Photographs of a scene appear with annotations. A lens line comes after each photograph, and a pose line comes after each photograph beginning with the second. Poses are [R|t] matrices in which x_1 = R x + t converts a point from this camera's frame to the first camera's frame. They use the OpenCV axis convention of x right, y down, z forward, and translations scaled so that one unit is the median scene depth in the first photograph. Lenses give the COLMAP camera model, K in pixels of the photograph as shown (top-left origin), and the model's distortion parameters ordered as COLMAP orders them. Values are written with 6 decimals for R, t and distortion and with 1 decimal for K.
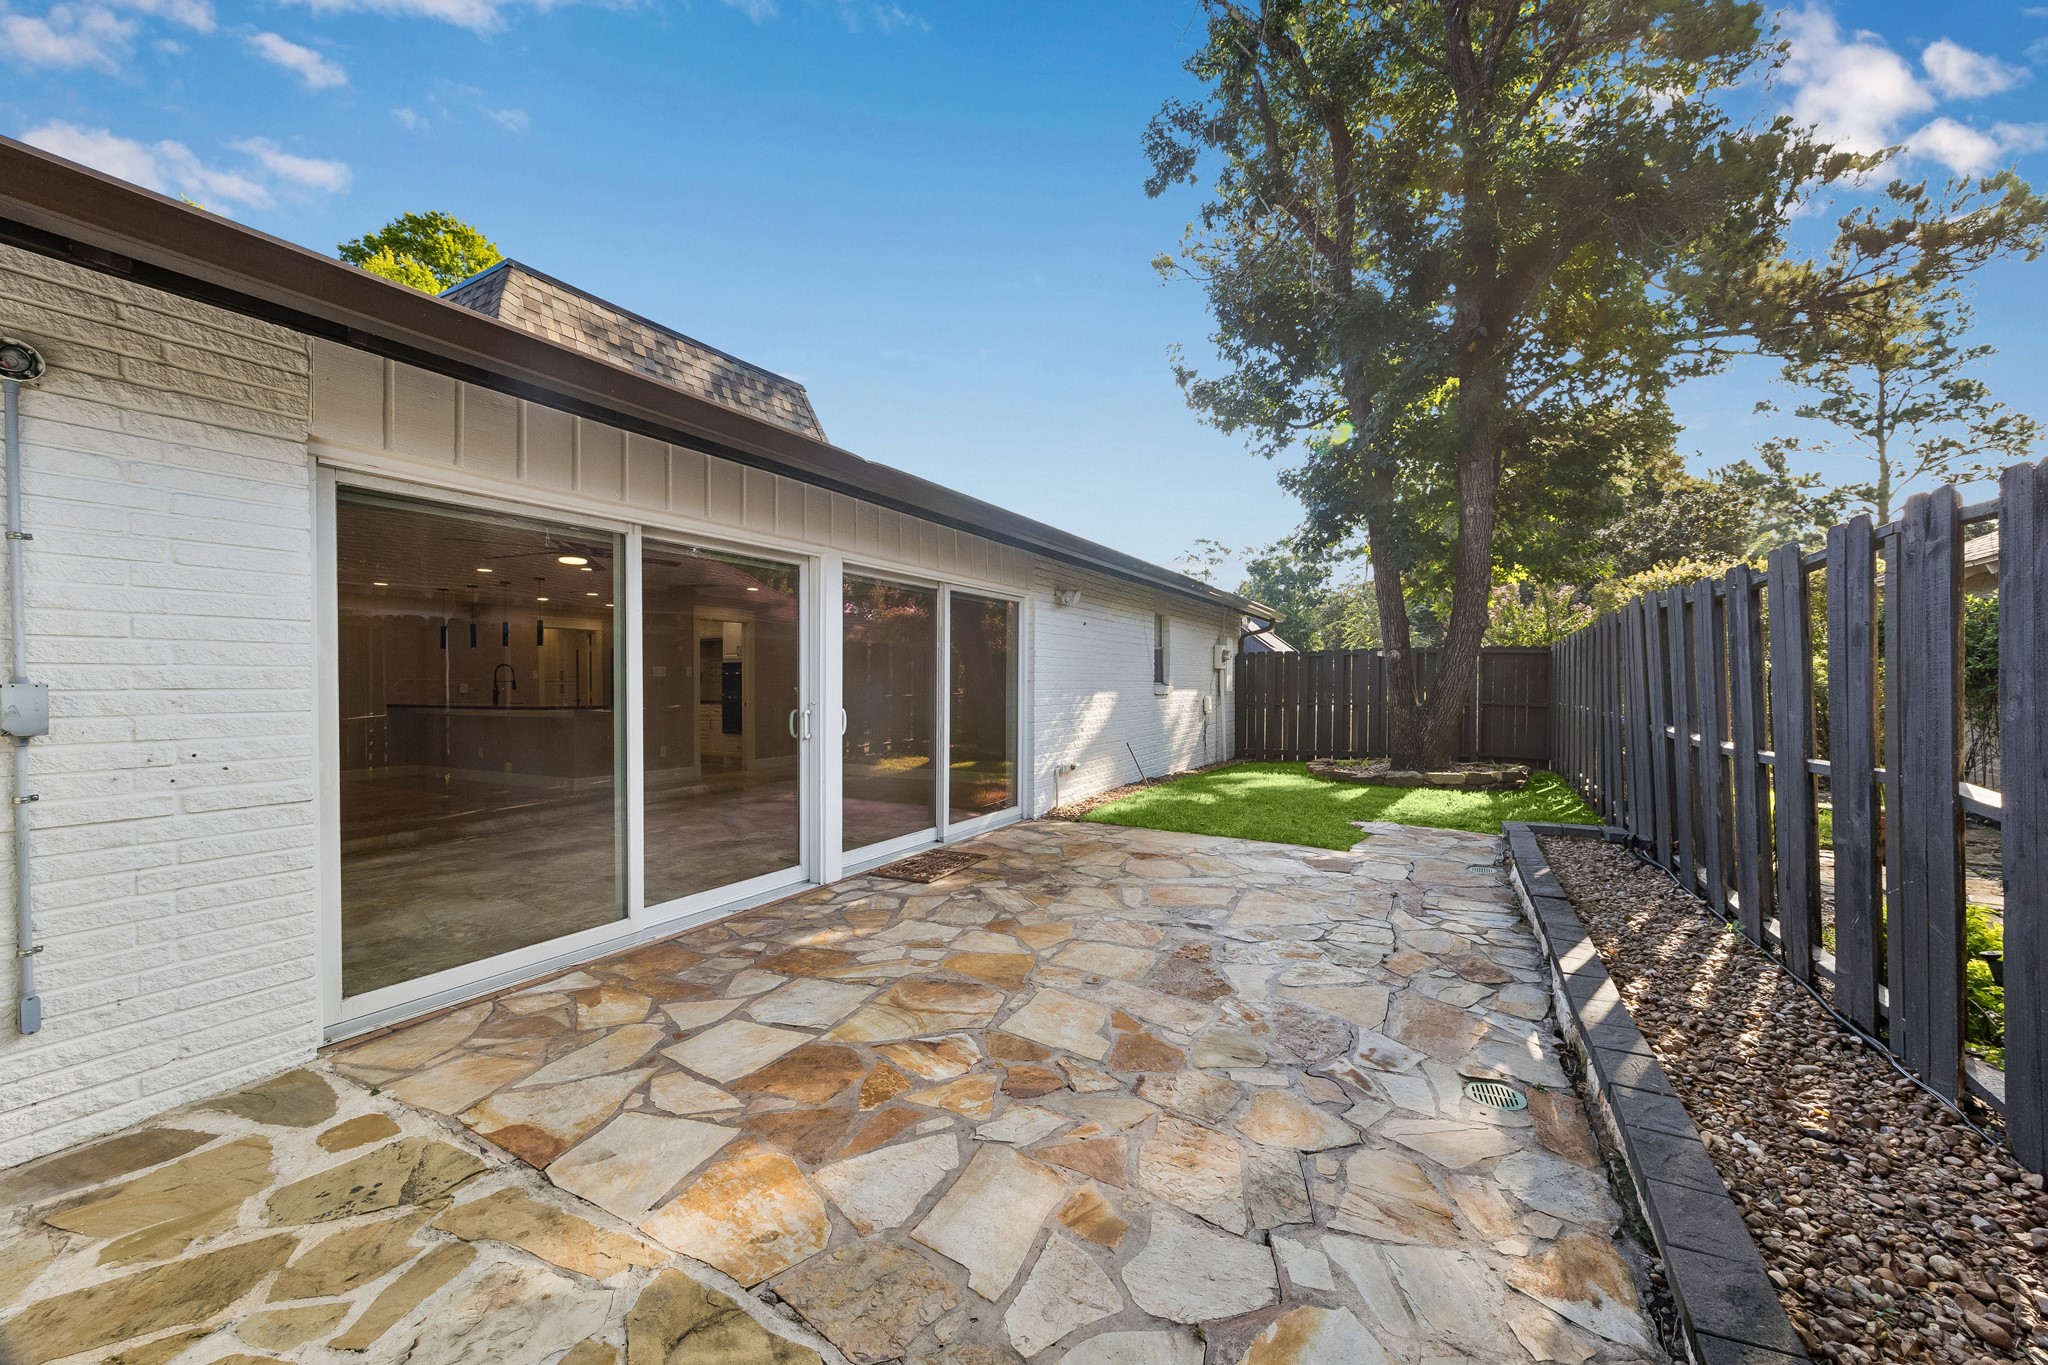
lens RADIAL K [[787.3, 0, 1033.8], [0, 787.3, 675.3], [0, 0, 1]] dist [-0.000385, 0.000229]
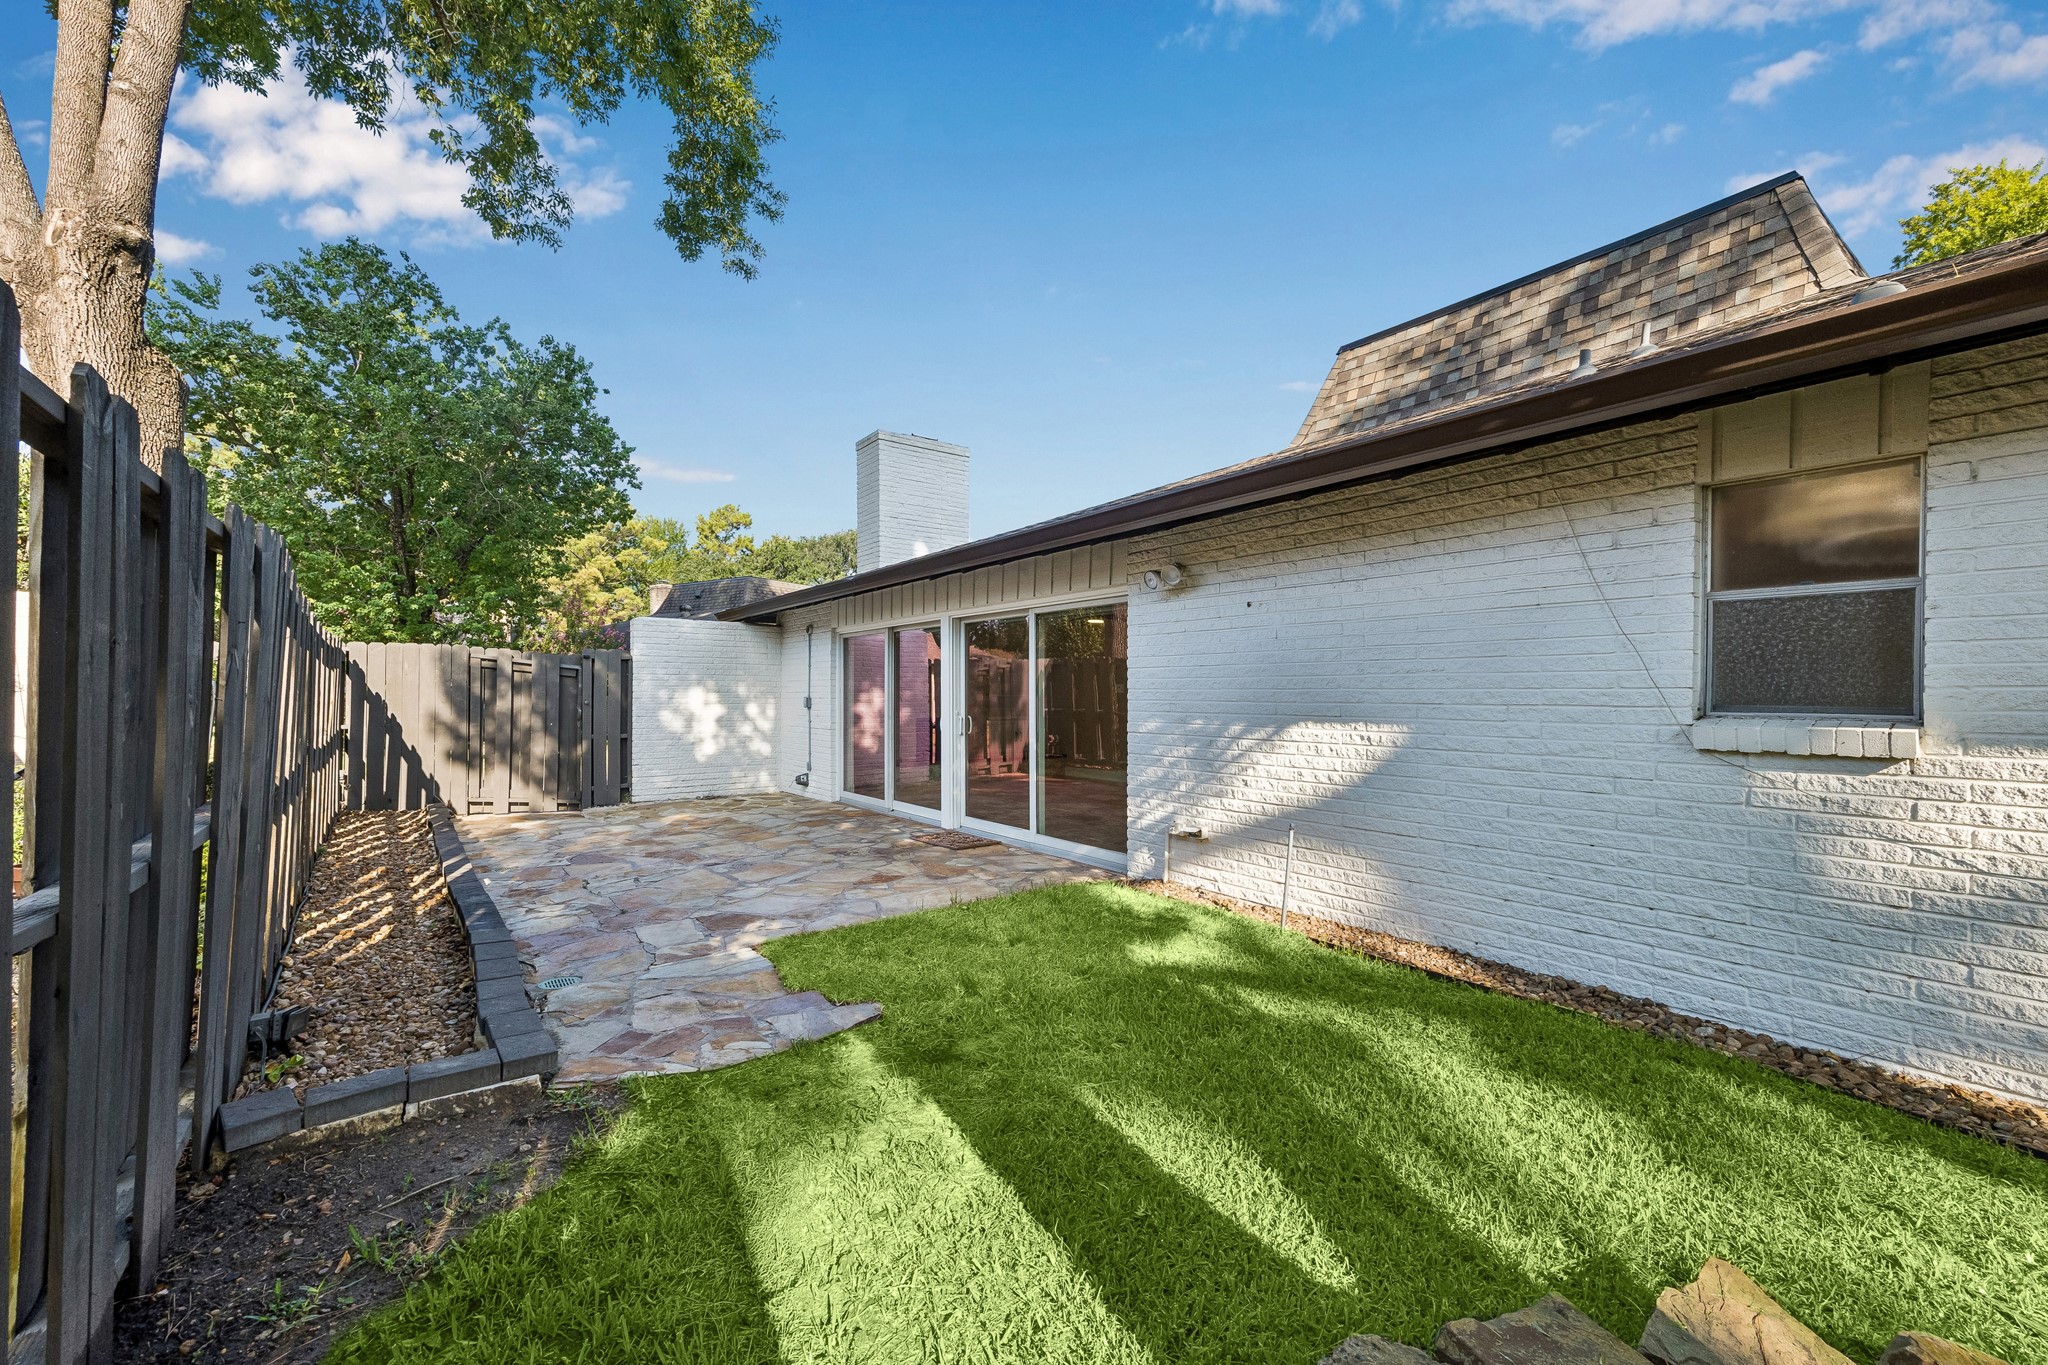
lens RADIAL K [[787.3, 0, 1033.8], [0, 787.3, 675.3], [0, 0, 1]] dist [-0.000385, 0.000229]
pose [[-0.395319, -0.014679, -0.918427, 0.703501], [0.014893, 0.999638, -0.022387, -0.001042], [0.918423, -0.022528, -0.394957, 1.144052]]
